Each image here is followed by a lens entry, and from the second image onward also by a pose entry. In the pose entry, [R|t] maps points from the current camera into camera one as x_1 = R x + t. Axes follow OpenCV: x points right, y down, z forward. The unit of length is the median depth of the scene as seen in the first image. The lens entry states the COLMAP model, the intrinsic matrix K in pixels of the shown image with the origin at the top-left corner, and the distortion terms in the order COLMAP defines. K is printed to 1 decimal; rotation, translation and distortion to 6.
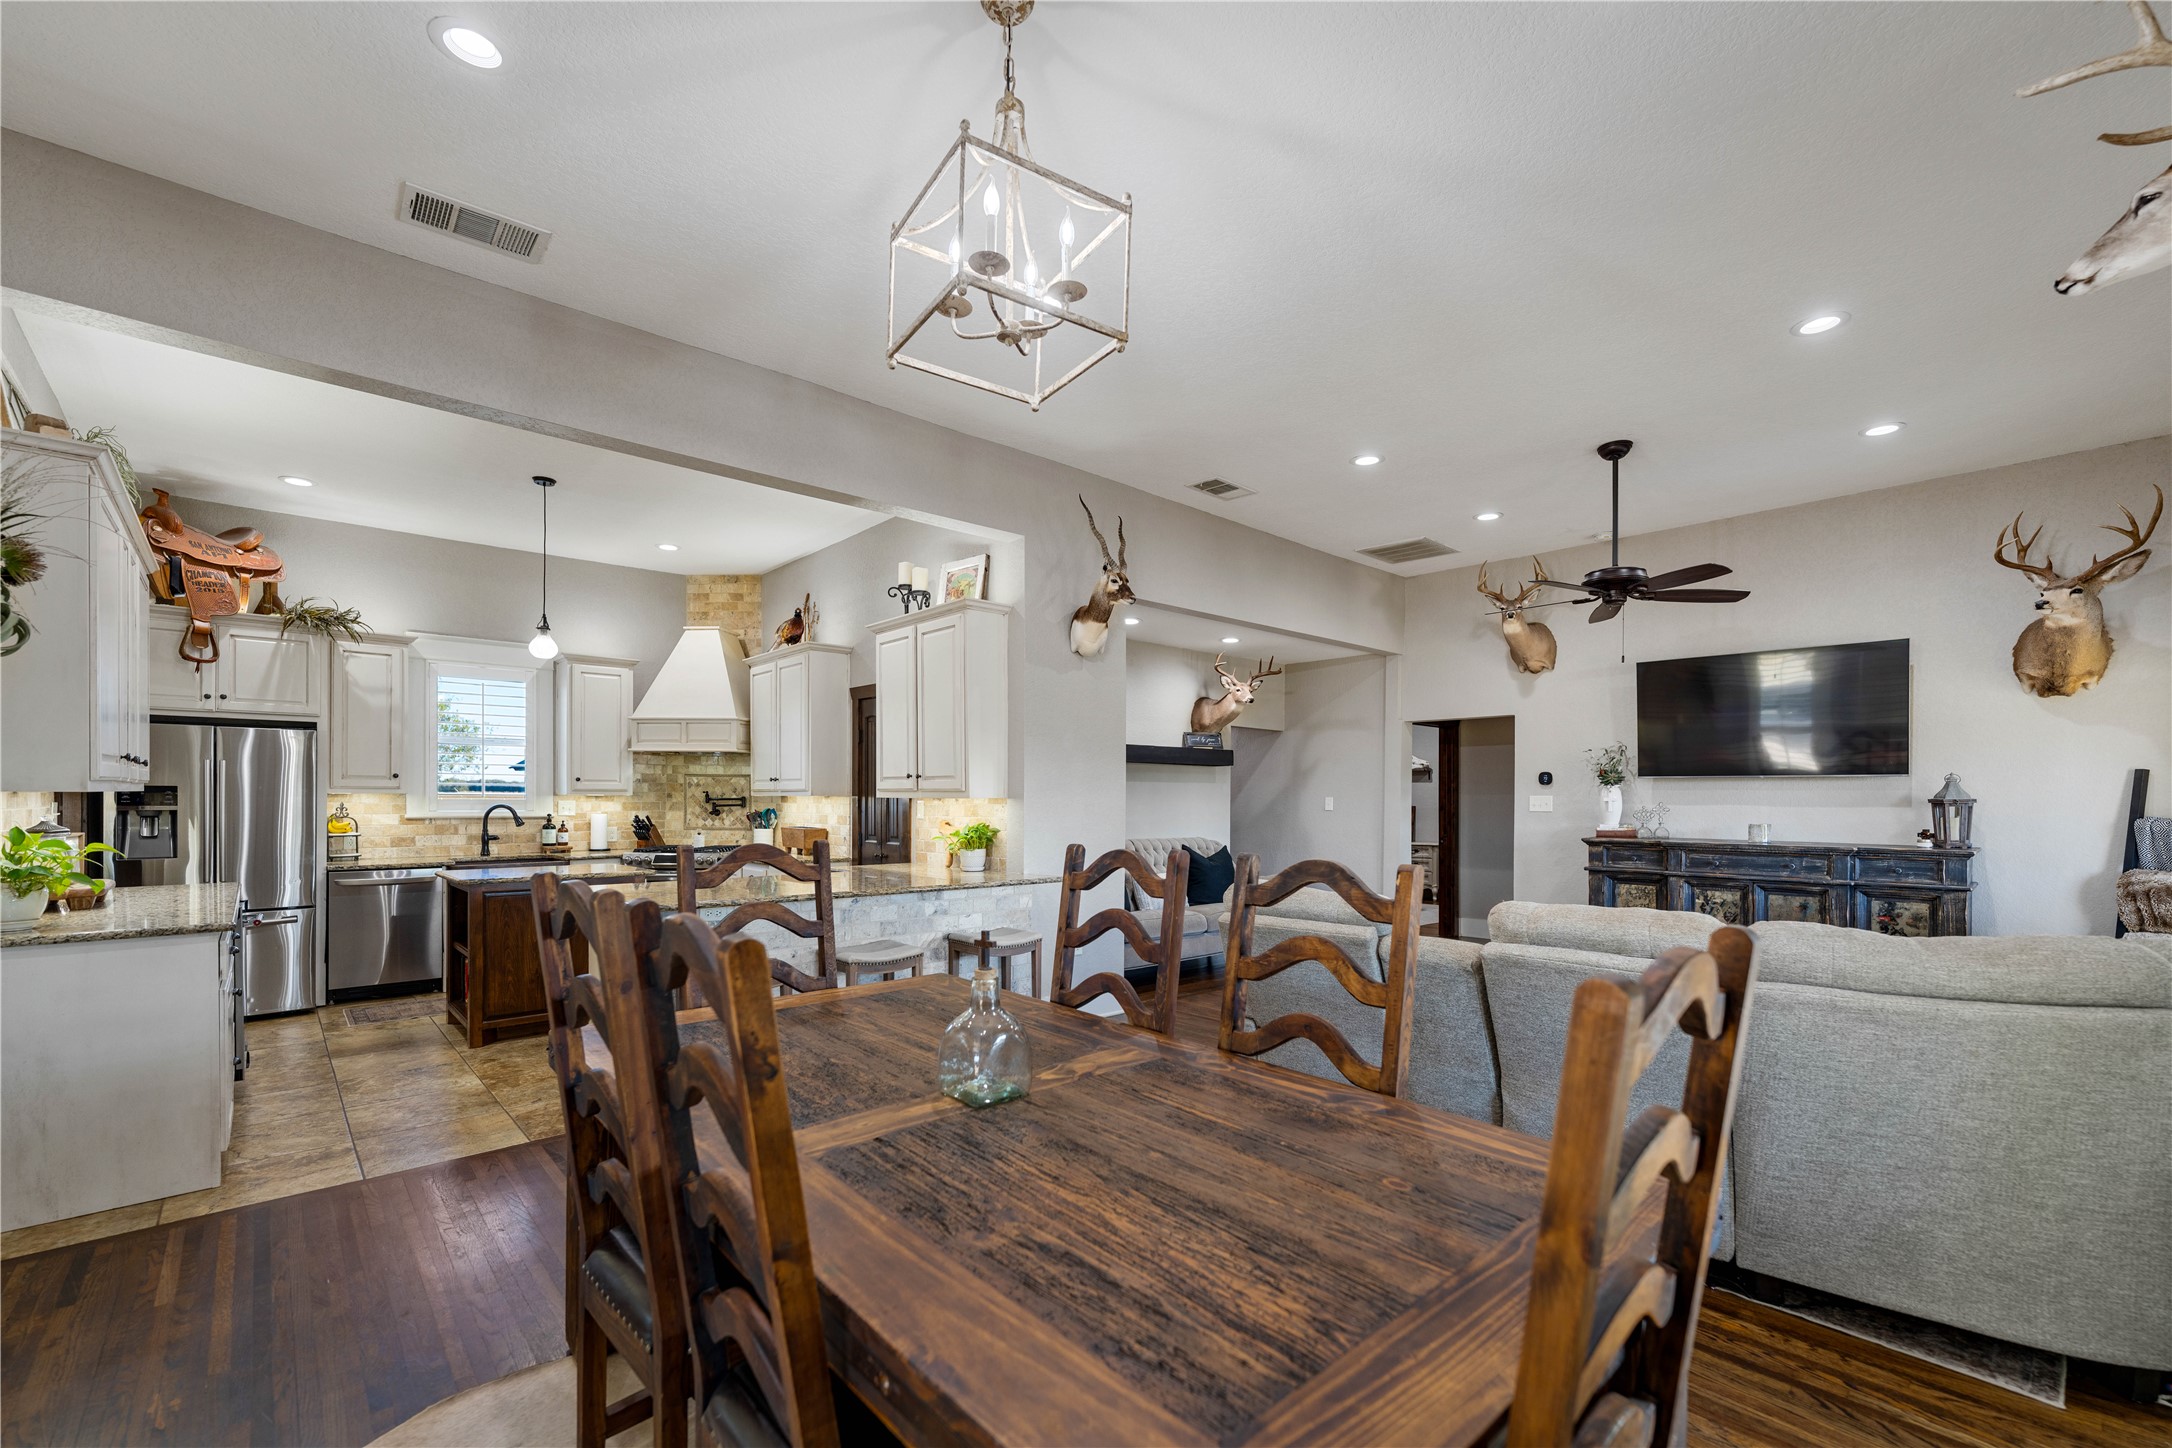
lens RADIAL K [[913.2, 0, 1090.3], [0, 913.2, 800.5], [0, 0, 1]] dist [0.001536, -0.000030]
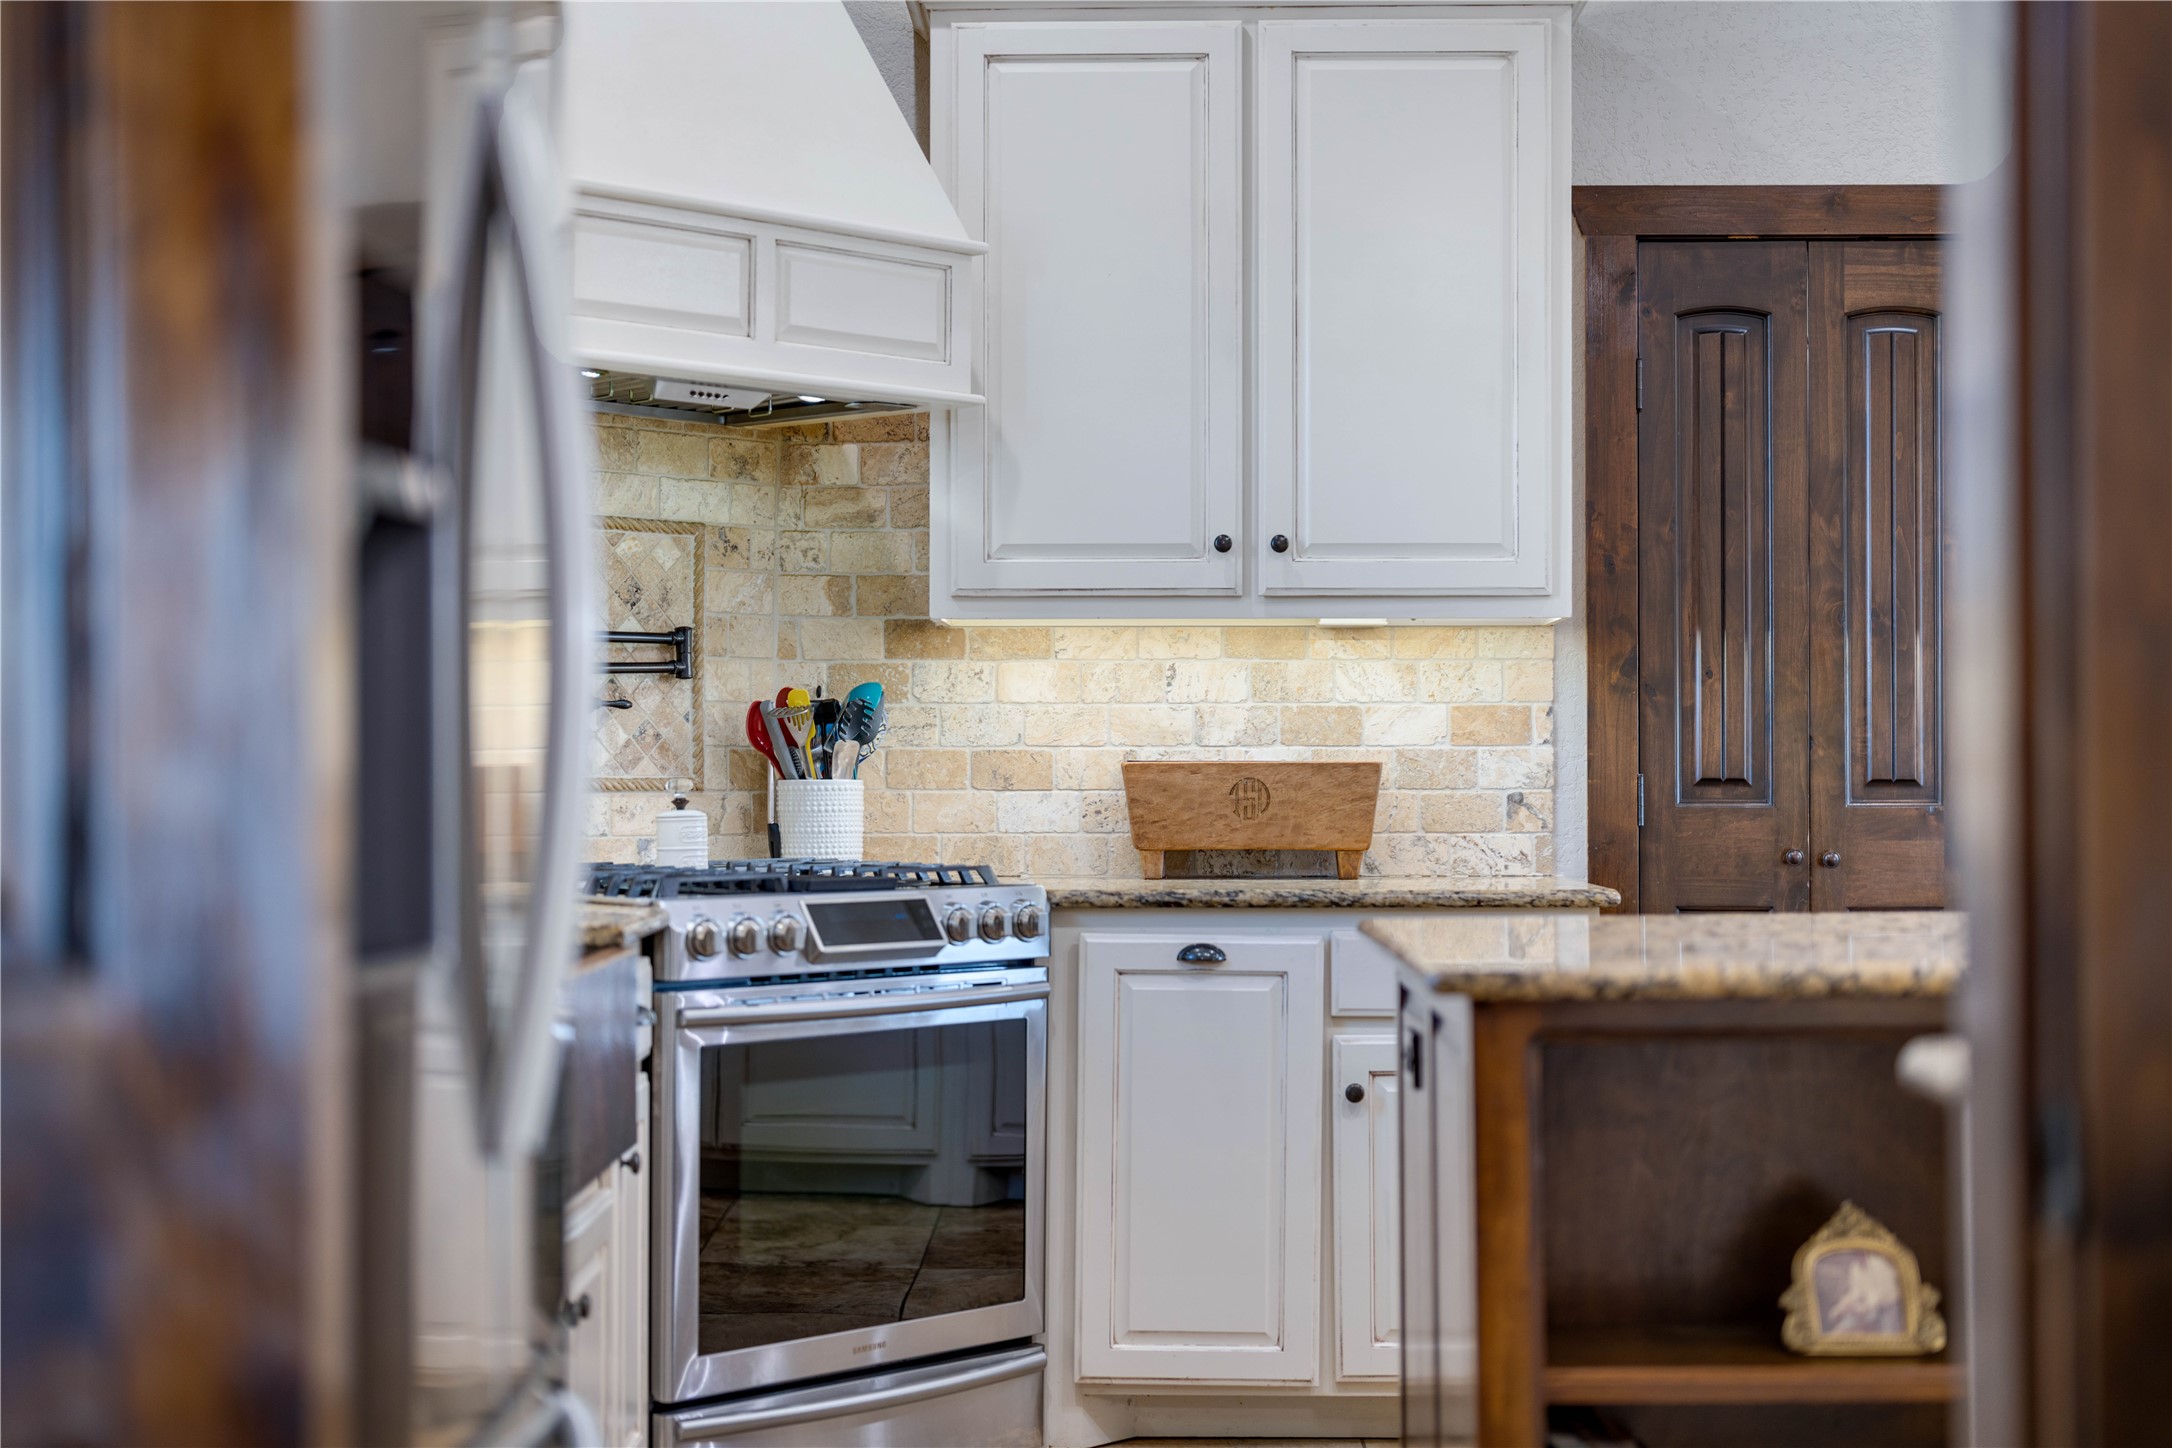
lens RADIAL K [[2986.7, 0, 1086.0], [0, 2986.7, 724.0], [0, 0, 1]] dist [-0.016548, 0.027663]
pose [[0.686232, 0.005216, 0.727364, -0.918587], [0.006962, 0.999881, -0.013739, 0.031325], [-0.727349, 0.014493, 0.686115, 0.535092]]
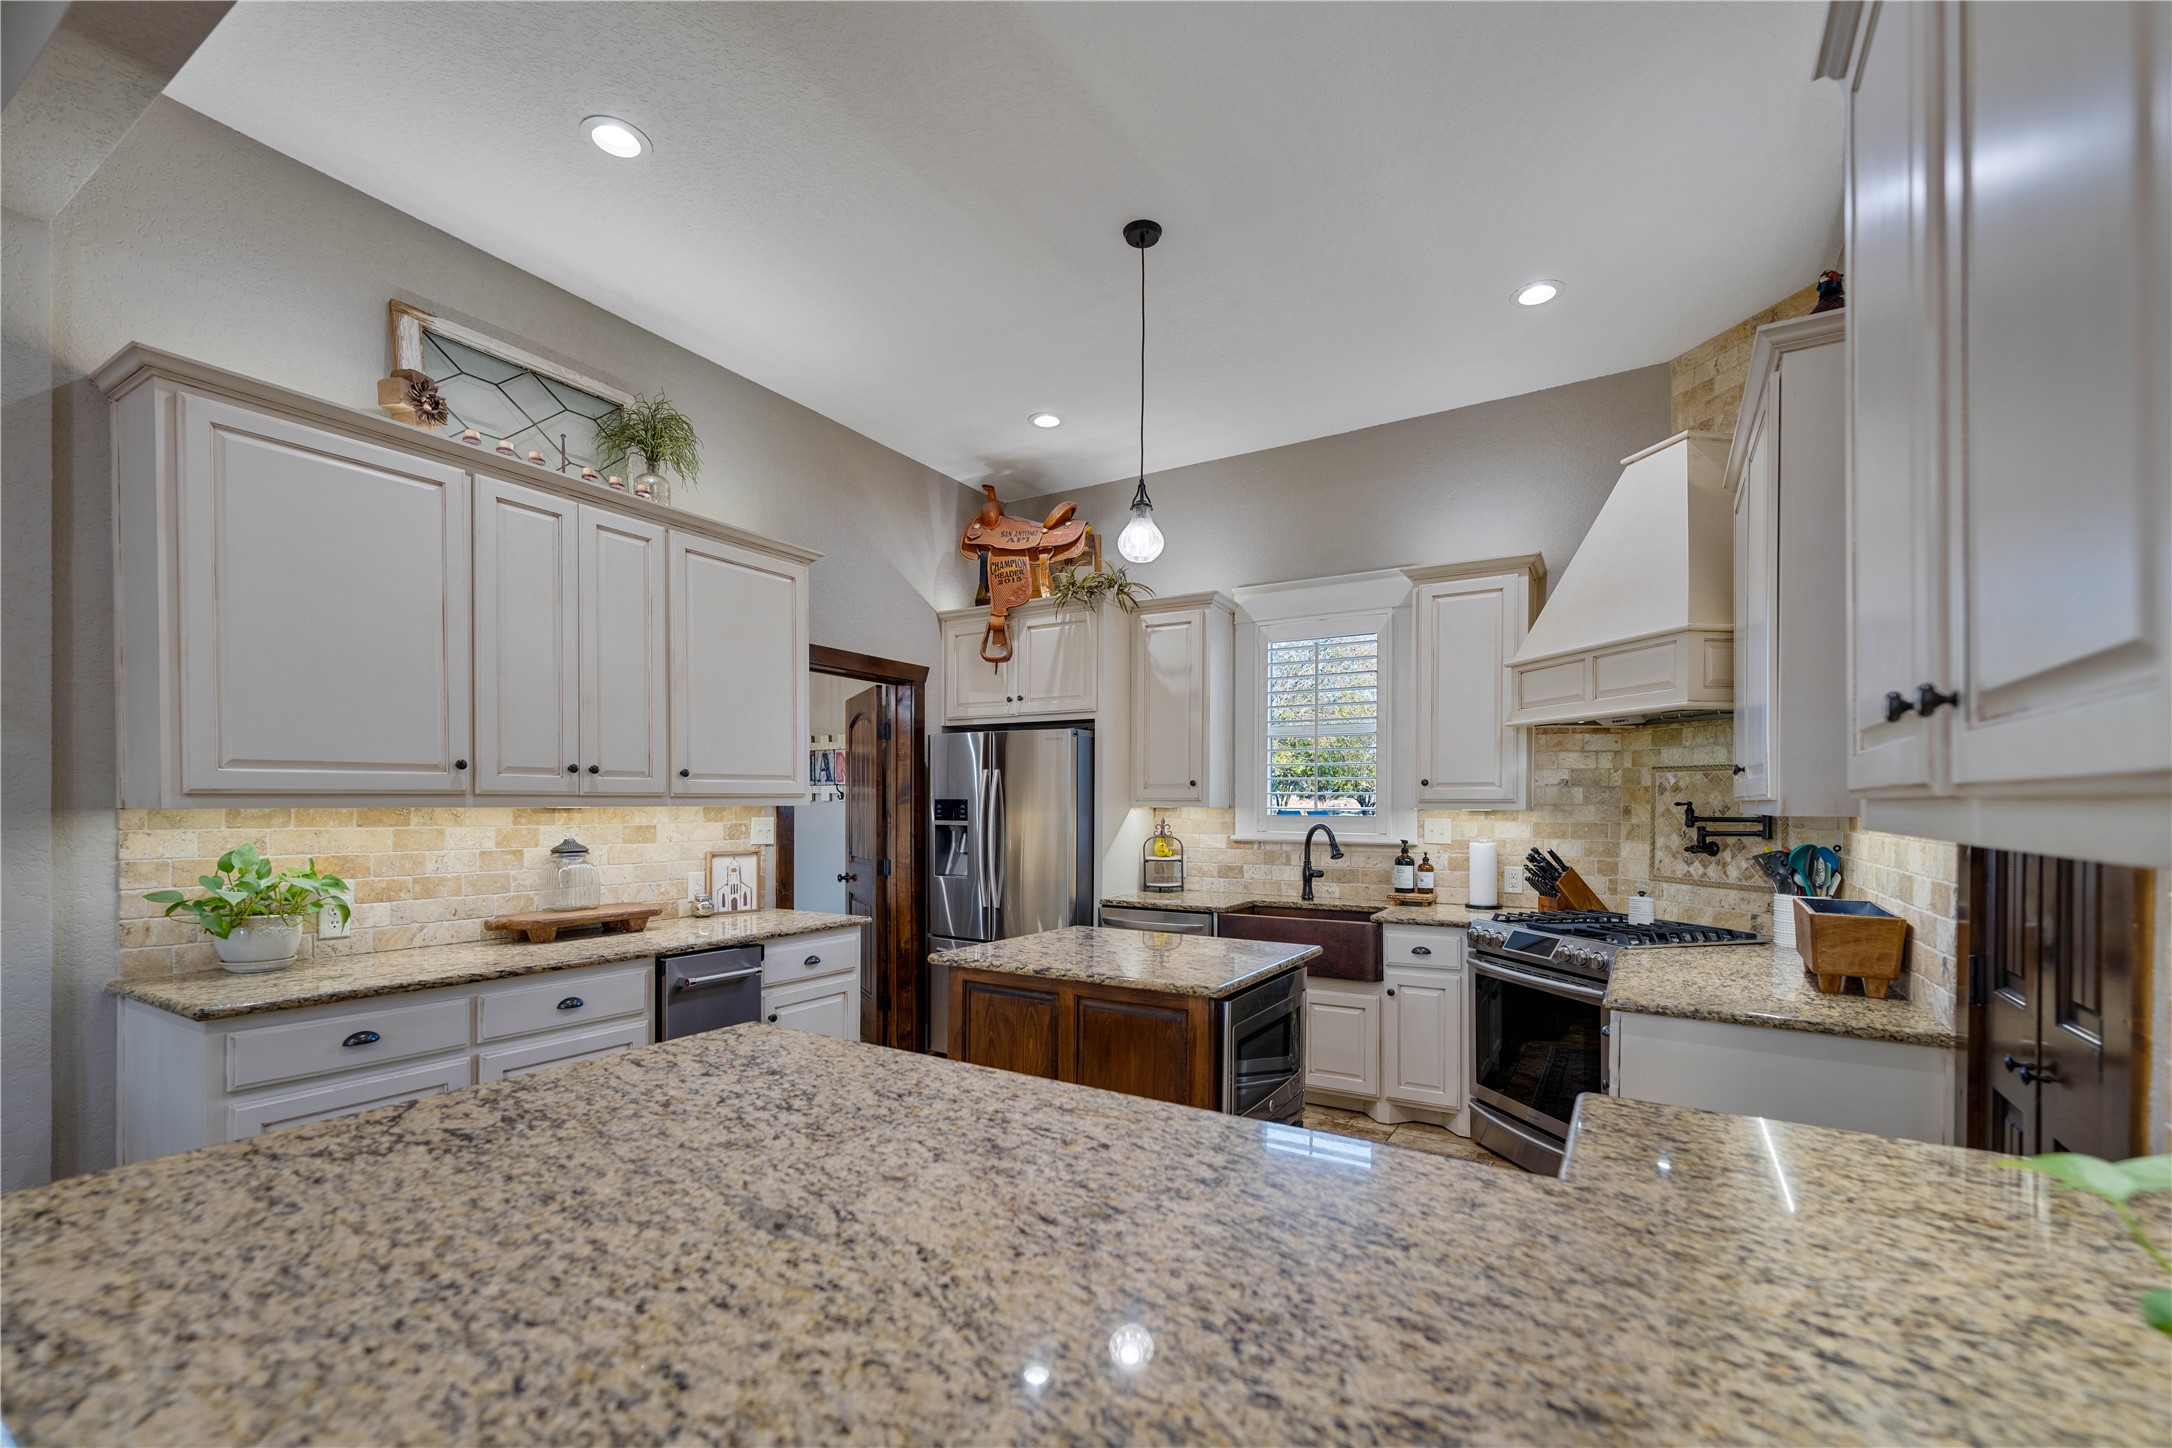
lens RADIAL K [[915.5, 0, 1080.8], [0, 915.5, 811.0], [0, 0, 1]] dist [0.001761, 0.000283]
pose [[0.279715, 0.005078, -0.960070, -0.065205], [-0.006169, 0.999975, 0.003491, -0.006079], [0.960063, 0.004946, 0.279740, 0.649360]]
